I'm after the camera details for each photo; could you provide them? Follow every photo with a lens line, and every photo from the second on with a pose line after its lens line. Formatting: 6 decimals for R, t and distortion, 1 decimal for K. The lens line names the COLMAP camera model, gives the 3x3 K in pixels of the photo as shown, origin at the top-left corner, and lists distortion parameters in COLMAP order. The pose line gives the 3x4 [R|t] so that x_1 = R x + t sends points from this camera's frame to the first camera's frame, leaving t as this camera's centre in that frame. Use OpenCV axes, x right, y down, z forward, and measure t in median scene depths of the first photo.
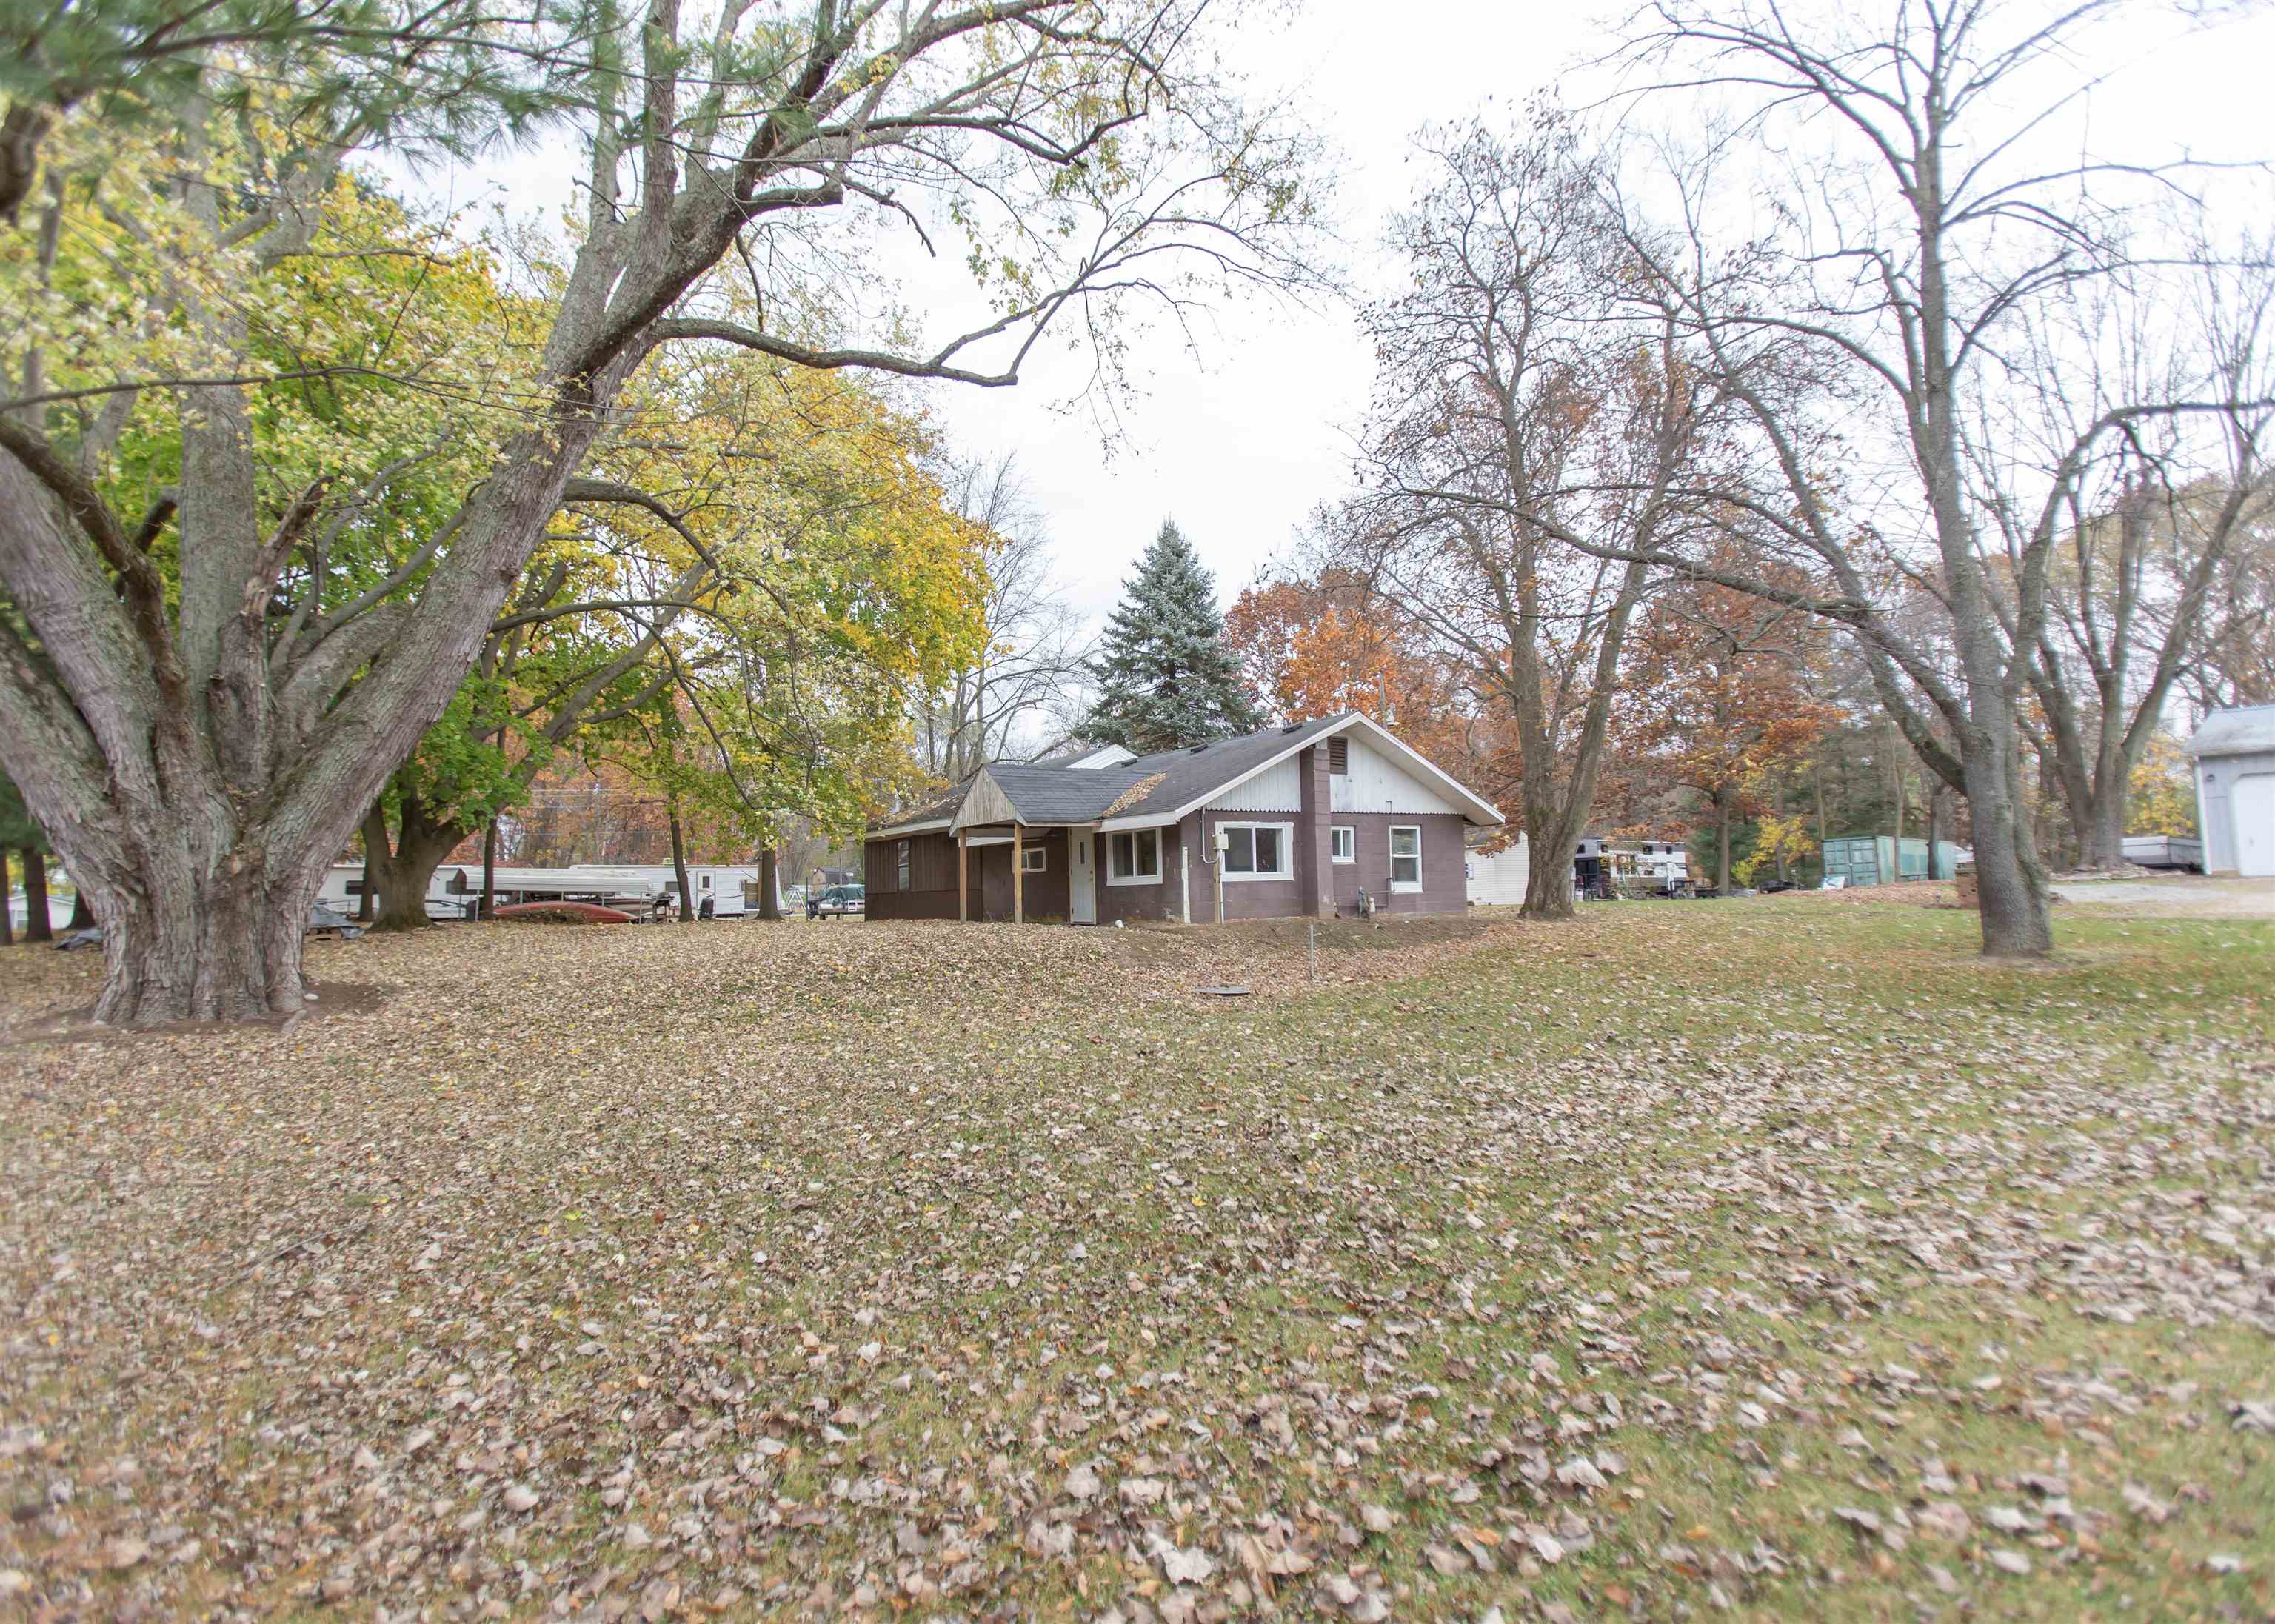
lens RADIAL K [[1084.1, 0, 1128.6], [0, 1084.1, 813.4], [0, 0, 1]] dist [-0.002287, 0.000207]
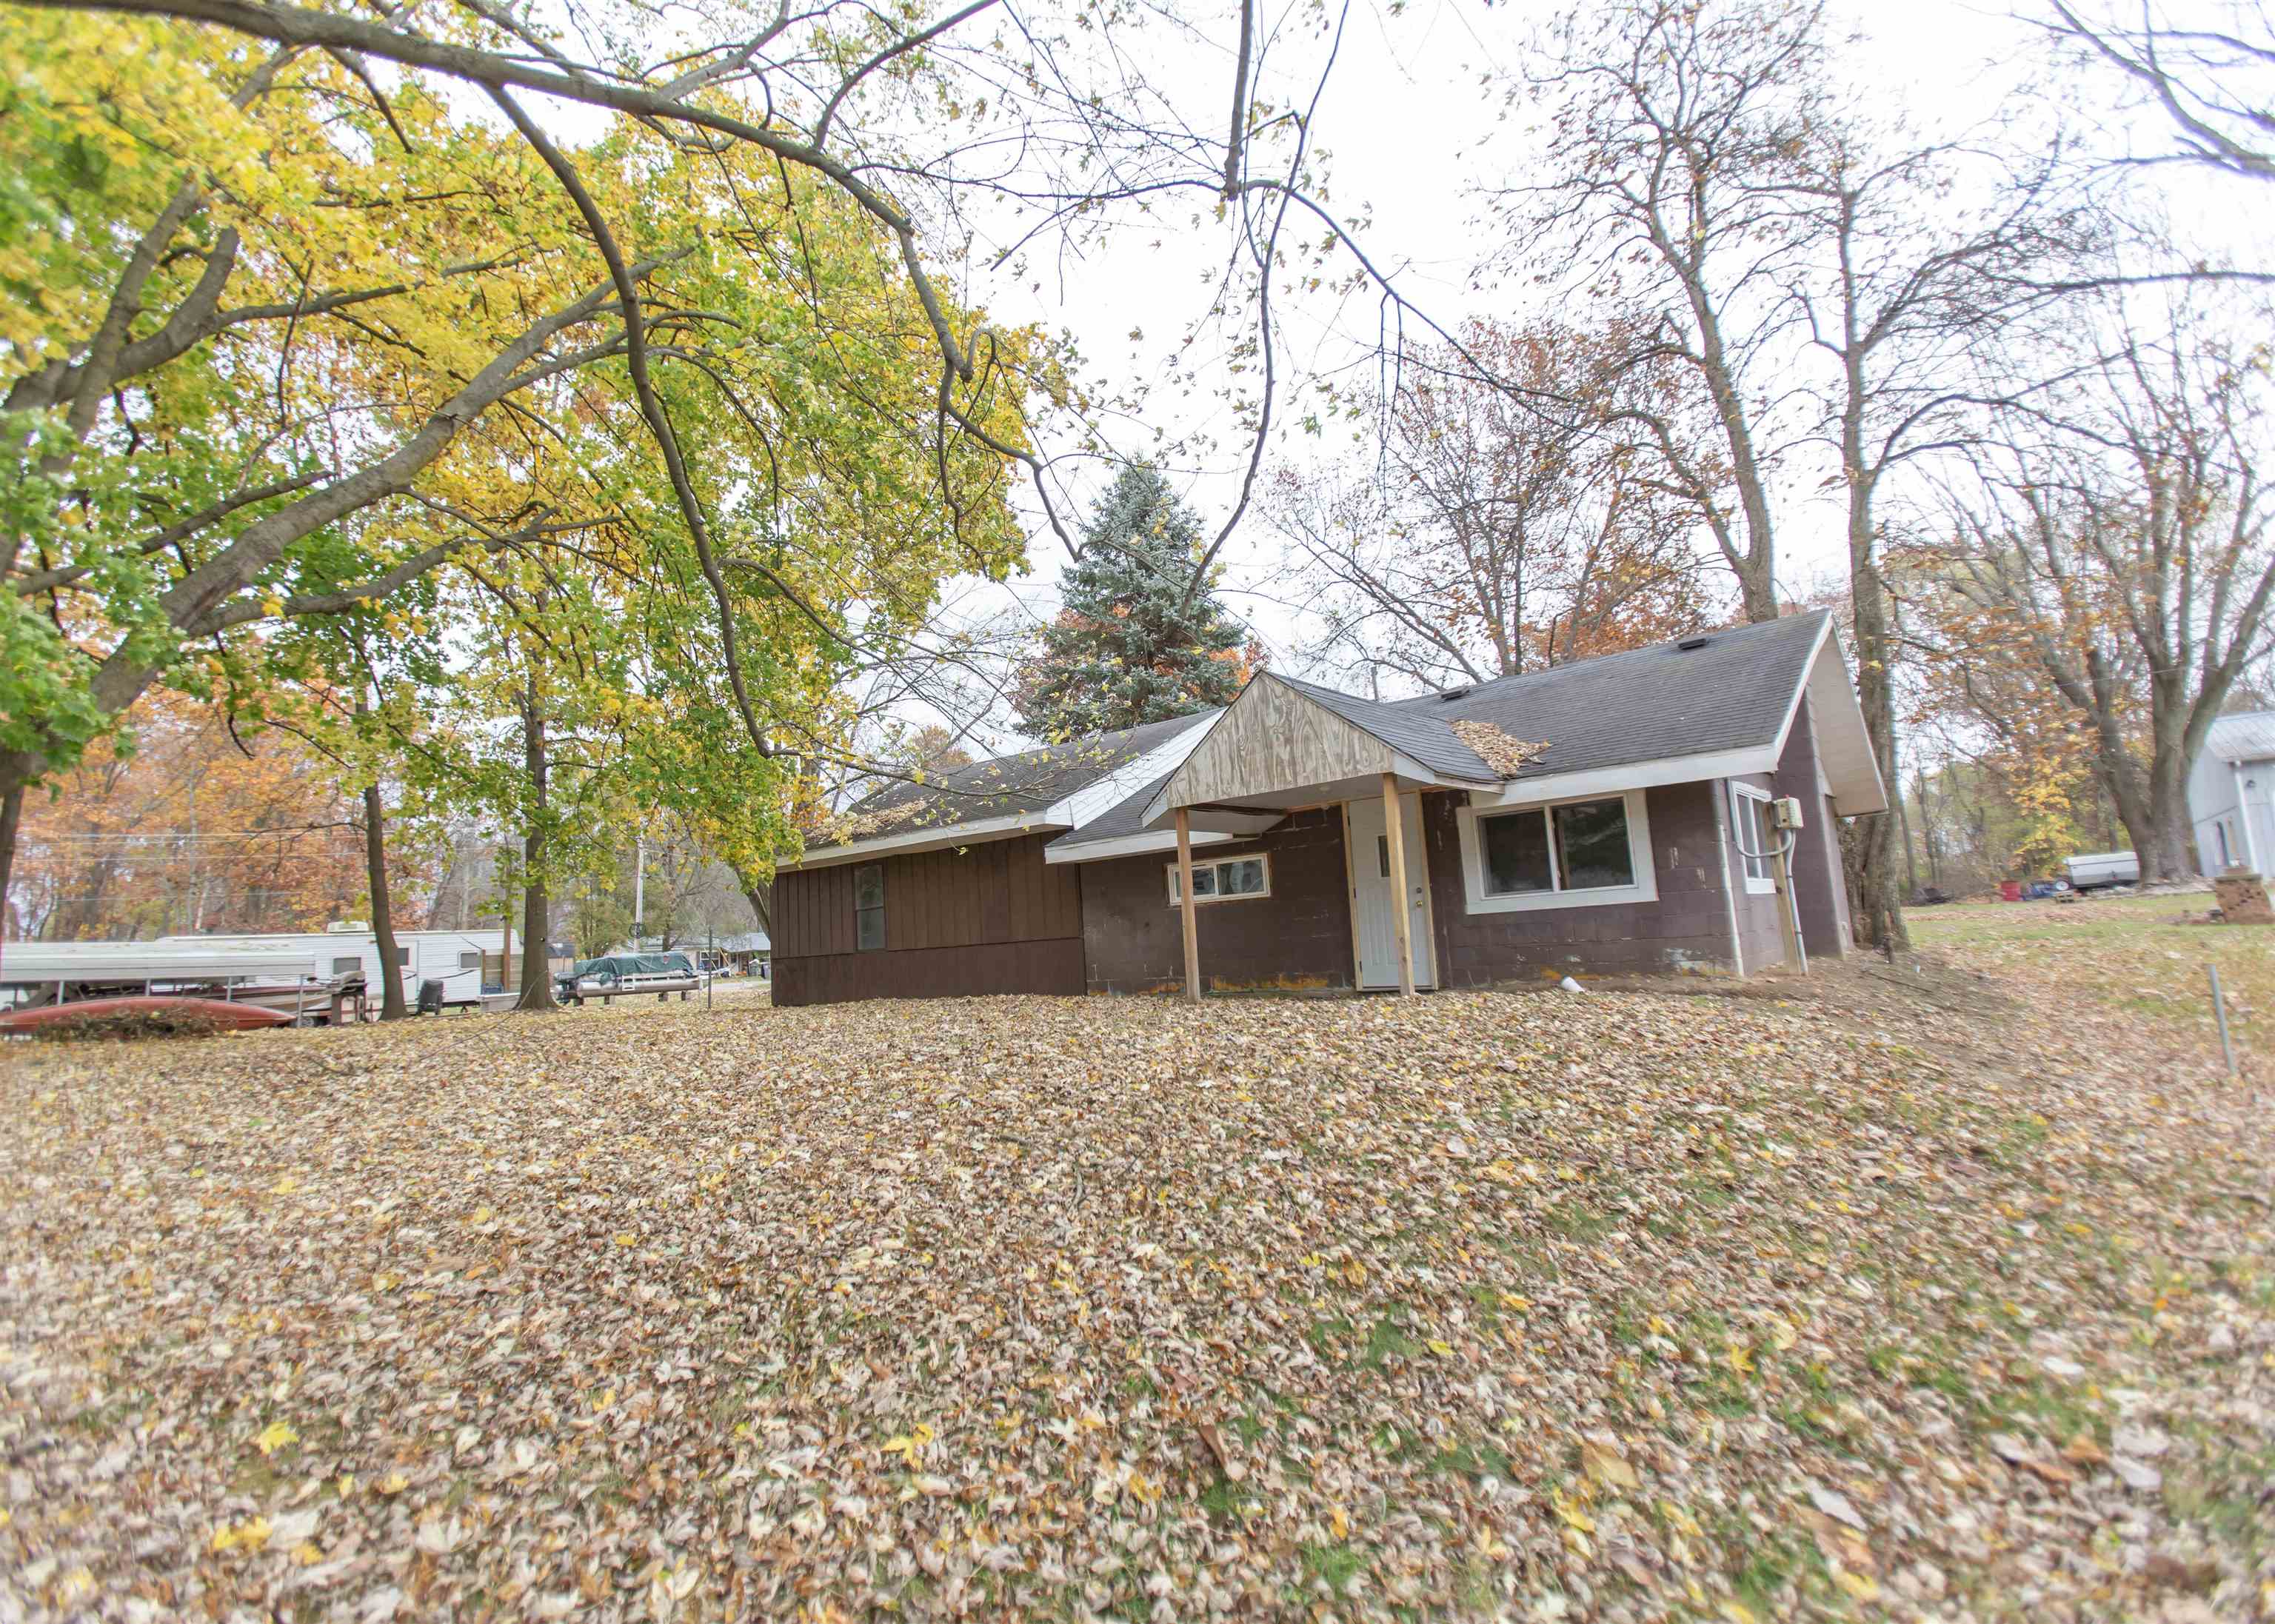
lens RADIAL K [[1042.5, 0, 1137.5], [0, 1042.5, 812.0], [0, 0, 1]] dist [-0.000775, 0.000121]
pose [[0.956352, 0.001480, 0.292213, -0.208682], [0.016375, 0.998145, -0.058646, 0.028391], [-0.291758, 0.060871, 0.954553, 0.359213]]
